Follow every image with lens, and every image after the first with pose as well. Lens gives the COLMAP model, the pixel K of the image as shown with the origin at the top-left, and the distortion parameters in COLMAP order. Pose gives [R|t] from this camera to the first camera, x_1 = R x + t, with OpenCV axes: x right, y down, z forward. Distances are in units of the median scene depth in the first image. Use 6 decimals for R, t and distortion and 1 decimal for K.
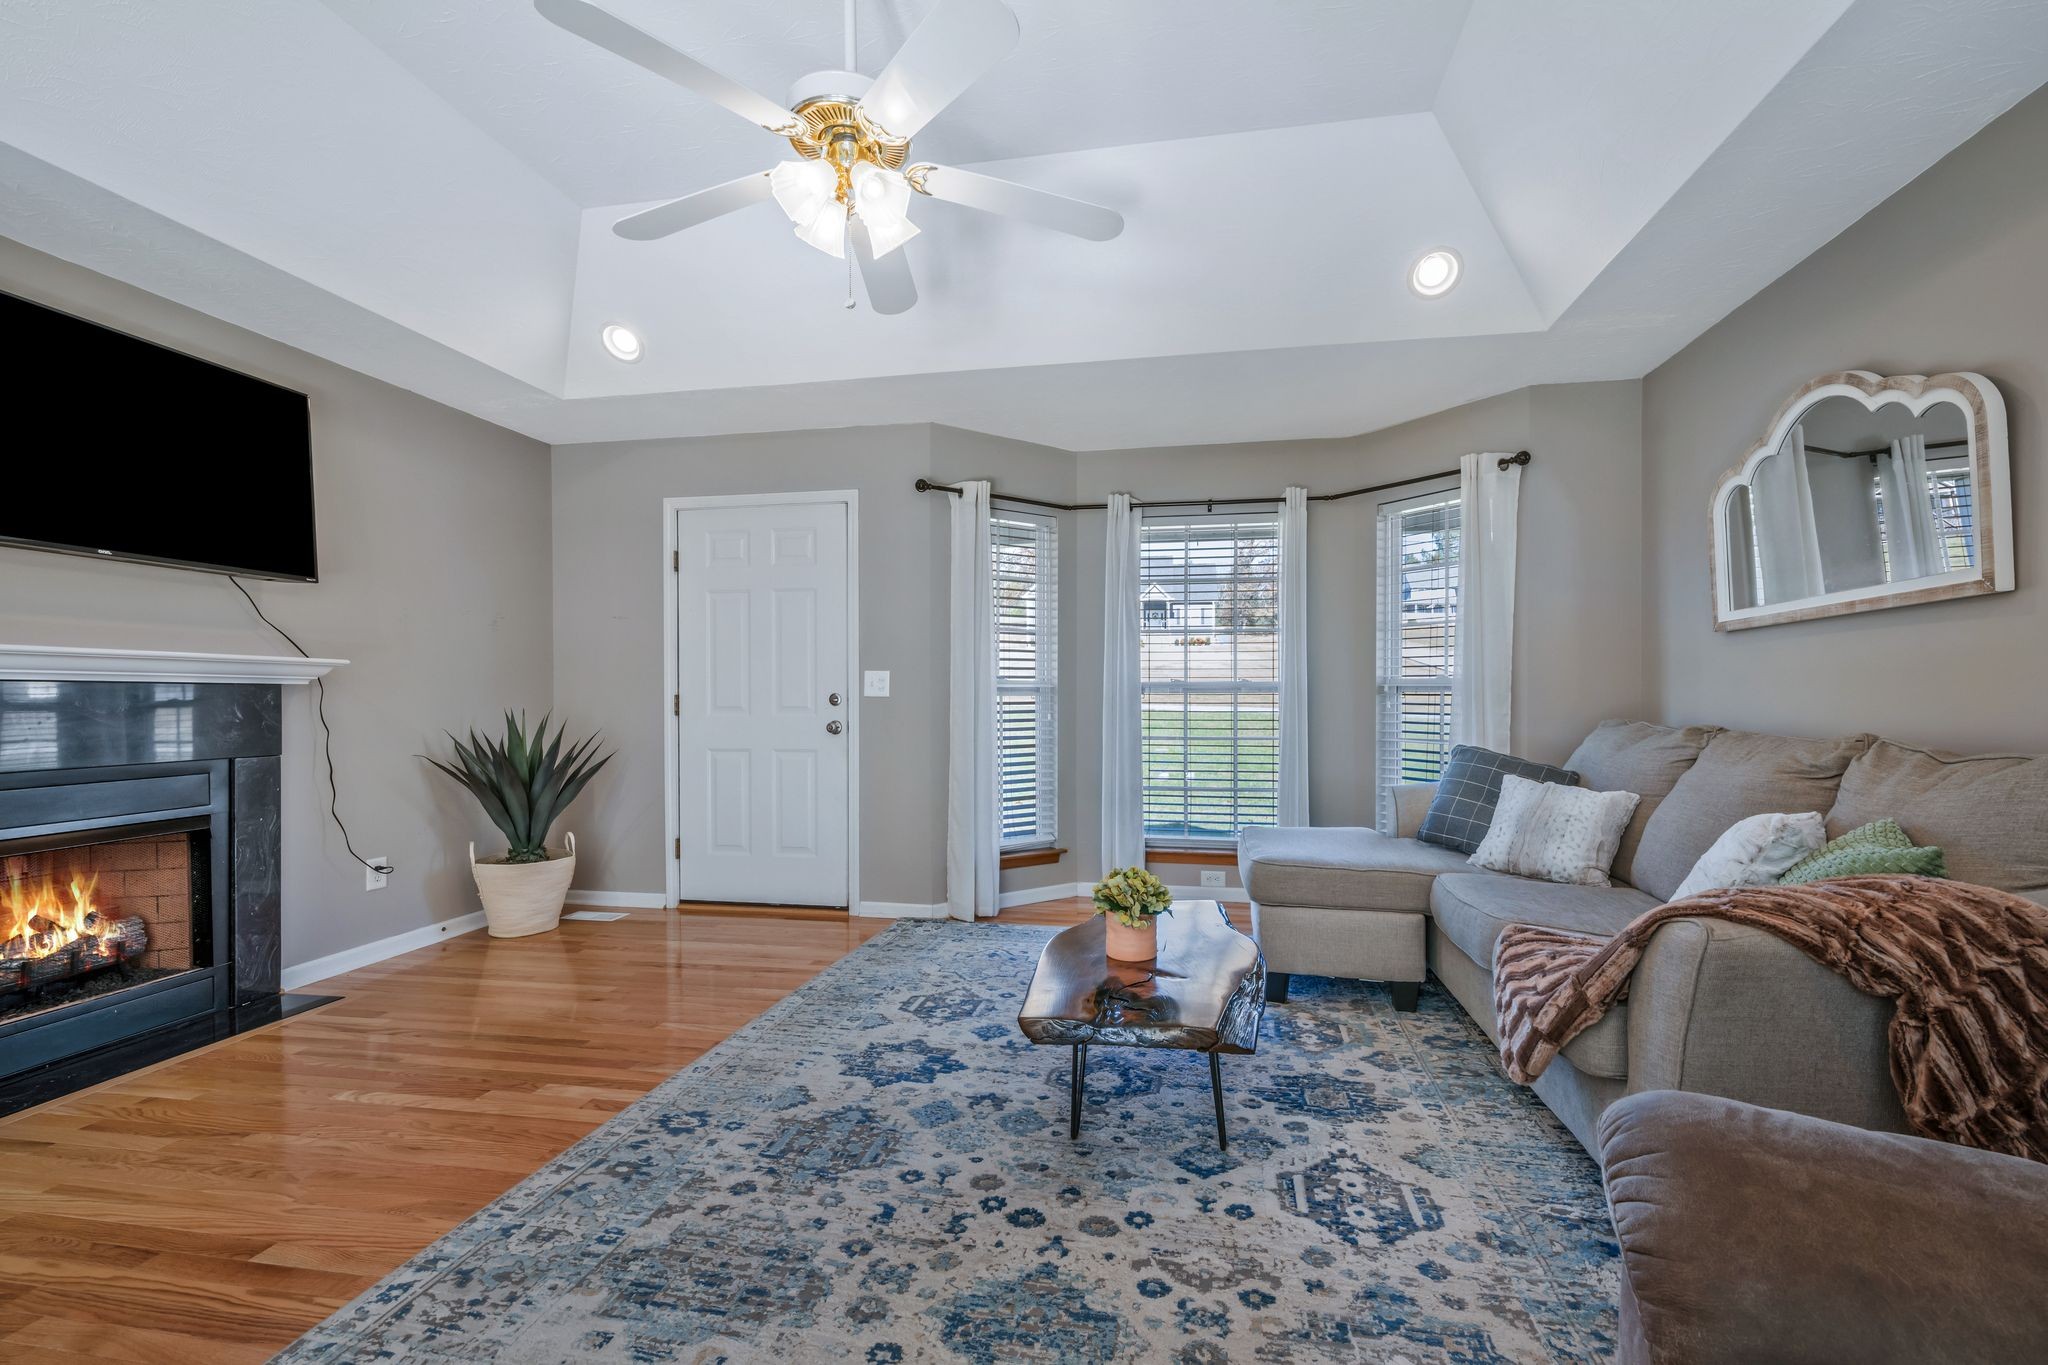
lens RADIAL K [[1003.3, 0, 952.0], [0, 1003.3, 696.0], [0, 0, 1]] dist [0.002676, 0.000622]
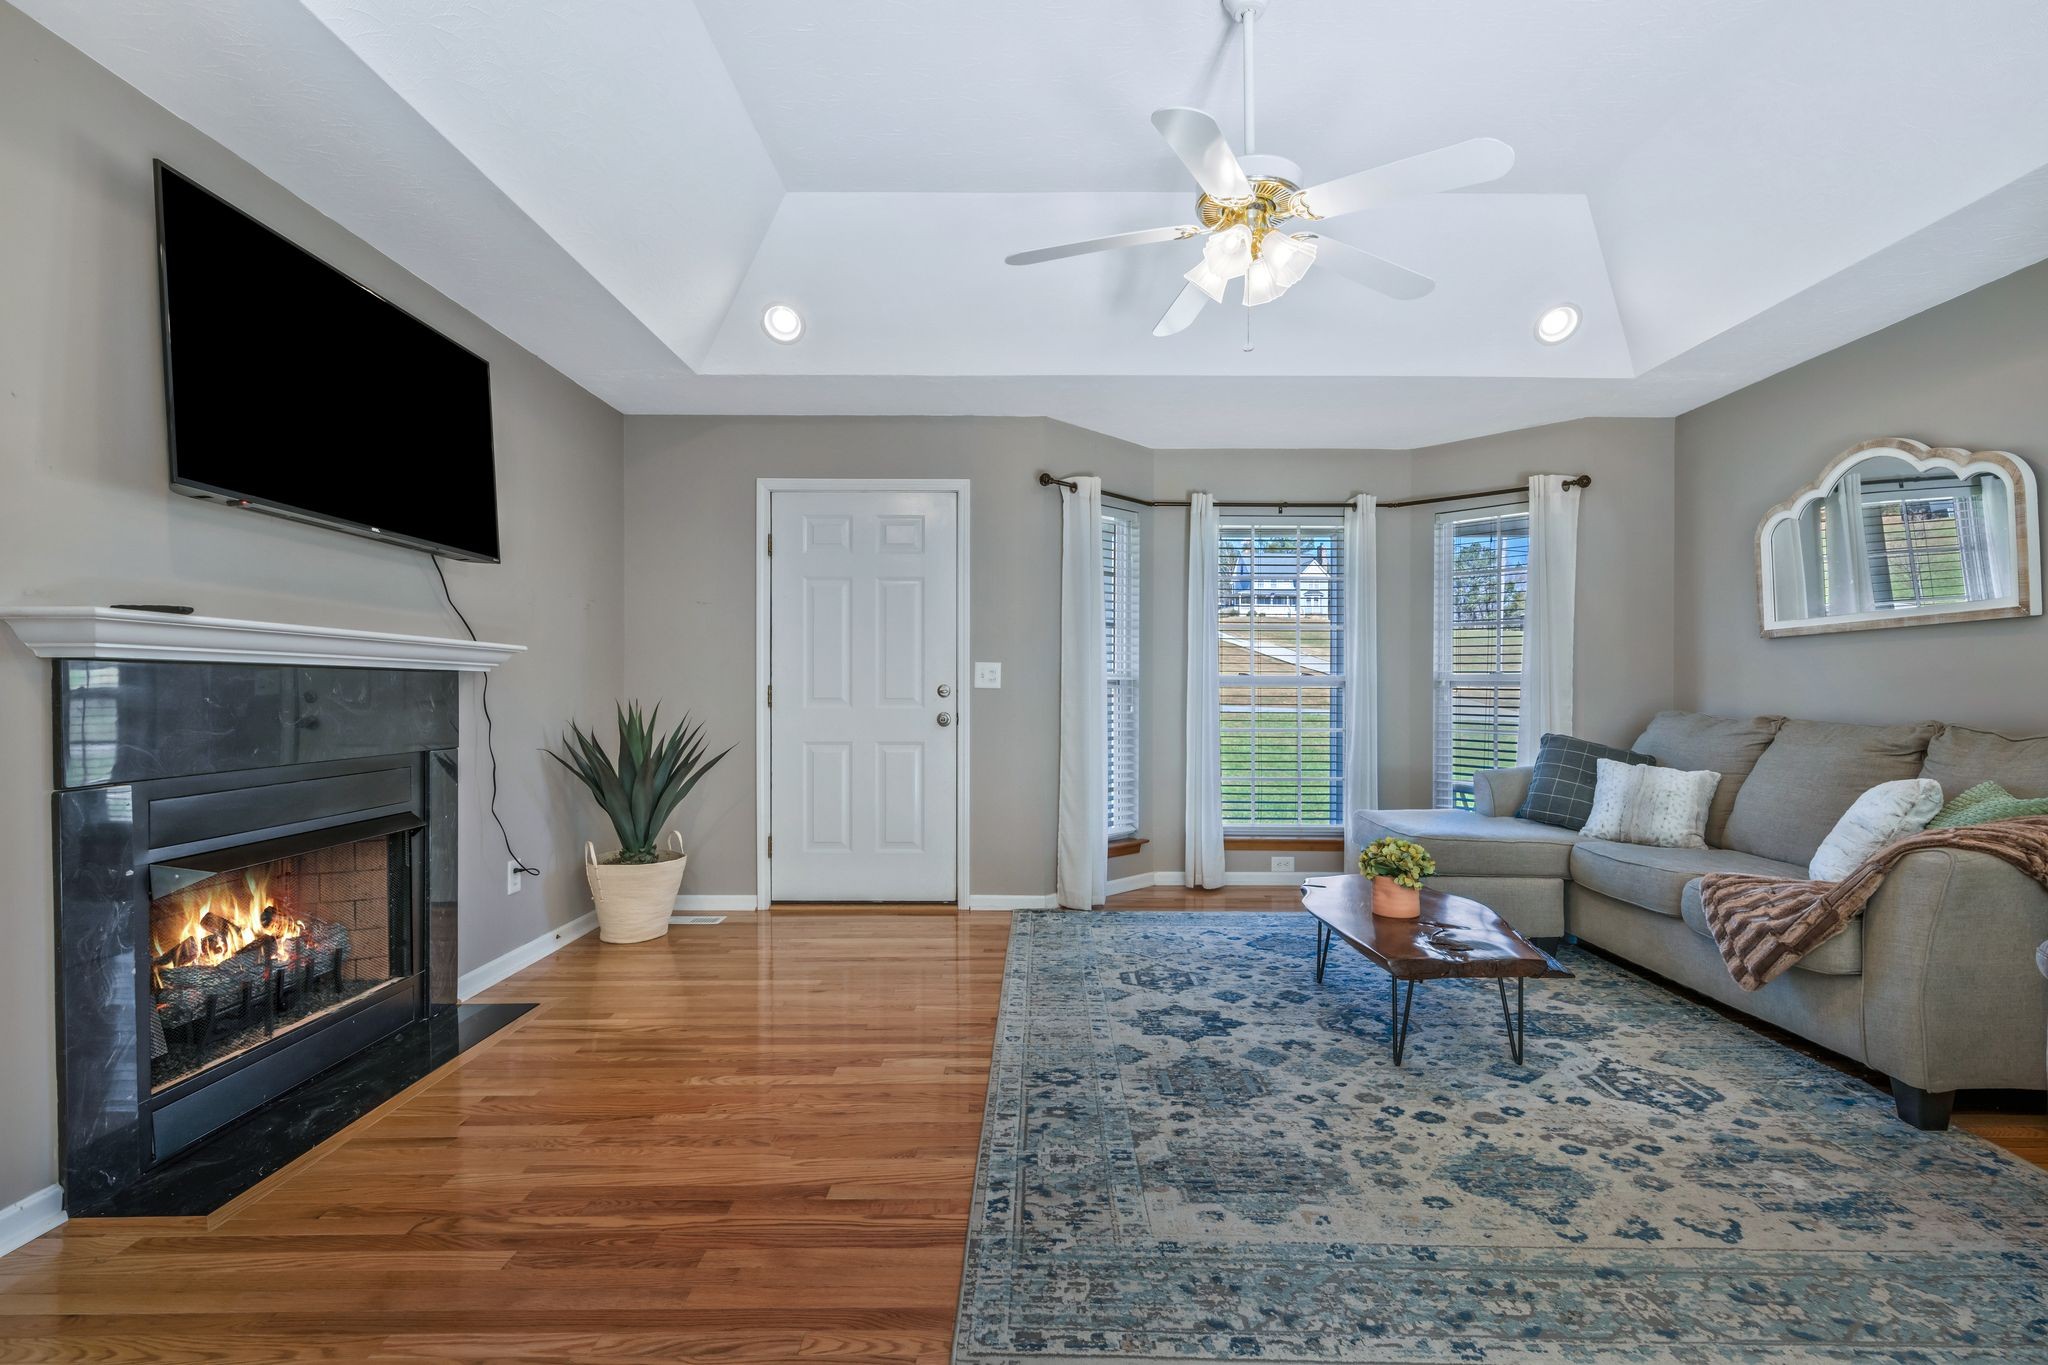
lens RADIAL K [[1111.6, 0, 1024.0], [0, 1111.6, 682.5], [0, 0, 1]] dist [0.003358, 0.001204]
pose [[0.978040, 0.006142, 0.208327, -0.402910], [-0.005067, 0.999971, -0.005691, 0.001615], [-0.208356, 0.004511, 0.978043, -0.127902]]
